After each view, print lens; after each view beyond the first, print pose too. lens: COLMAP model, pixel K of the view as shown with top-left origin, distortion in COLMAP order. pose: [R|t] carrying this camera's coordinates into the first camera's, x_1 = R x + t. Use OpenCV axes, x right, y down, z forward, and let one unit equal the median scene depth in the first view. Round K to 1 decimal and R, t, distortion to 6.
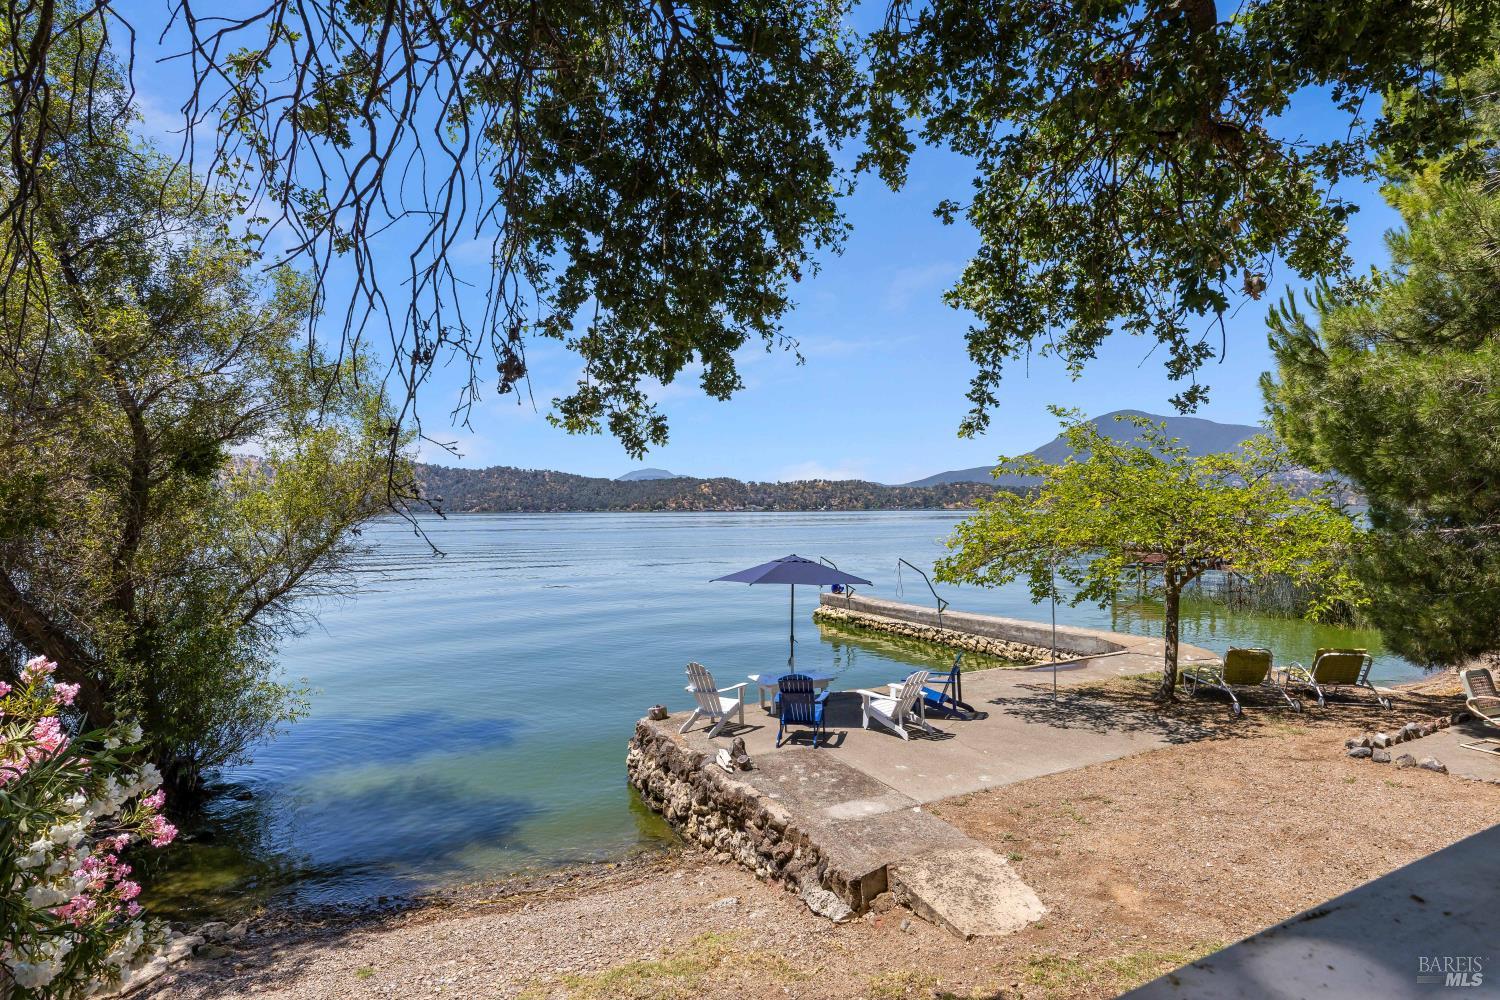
lens RADIAL K [[768.8, 0, 747.7], [0, 768.8, 499.5], [0, 0, 1]] dist [-0.003097, 0.000146]
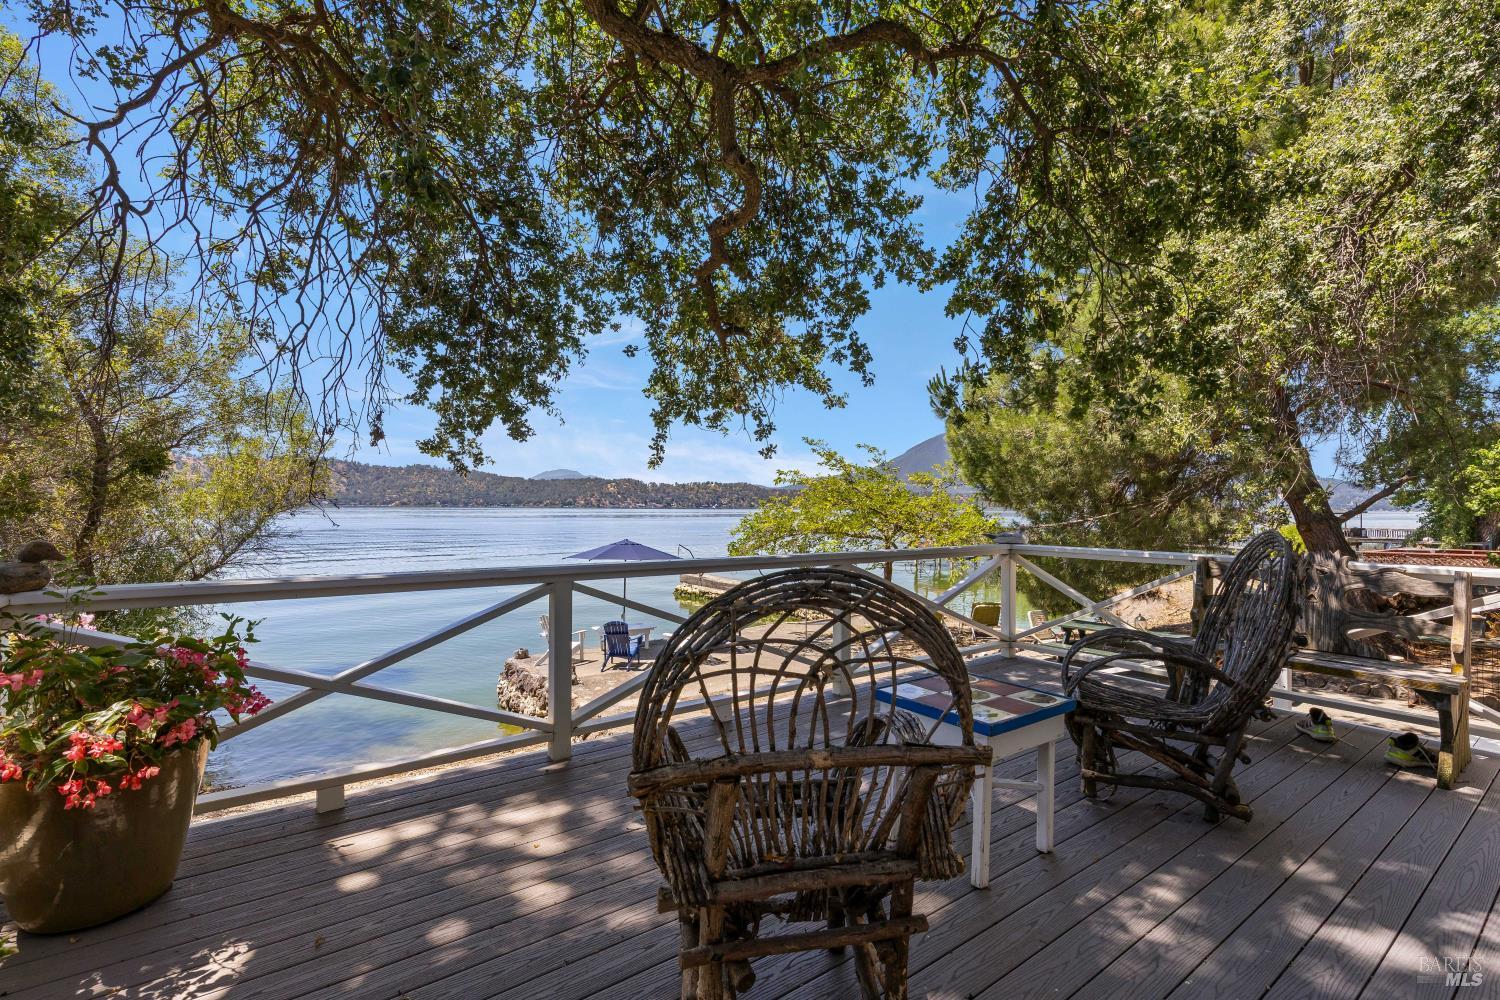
lens RADIAL K [[672.8, 0, 757.3], [0, 672.8, 500.1], [0, 0, 1]] dist [-0.000018, 0.000120]
pose [[0.988360, 0.013353, 0.151547, 0.057812], [-0.013692, 0.999906, 0.001195, -0.001974], [-0.151517, -0.003256, 0.988449, -0.126827]]
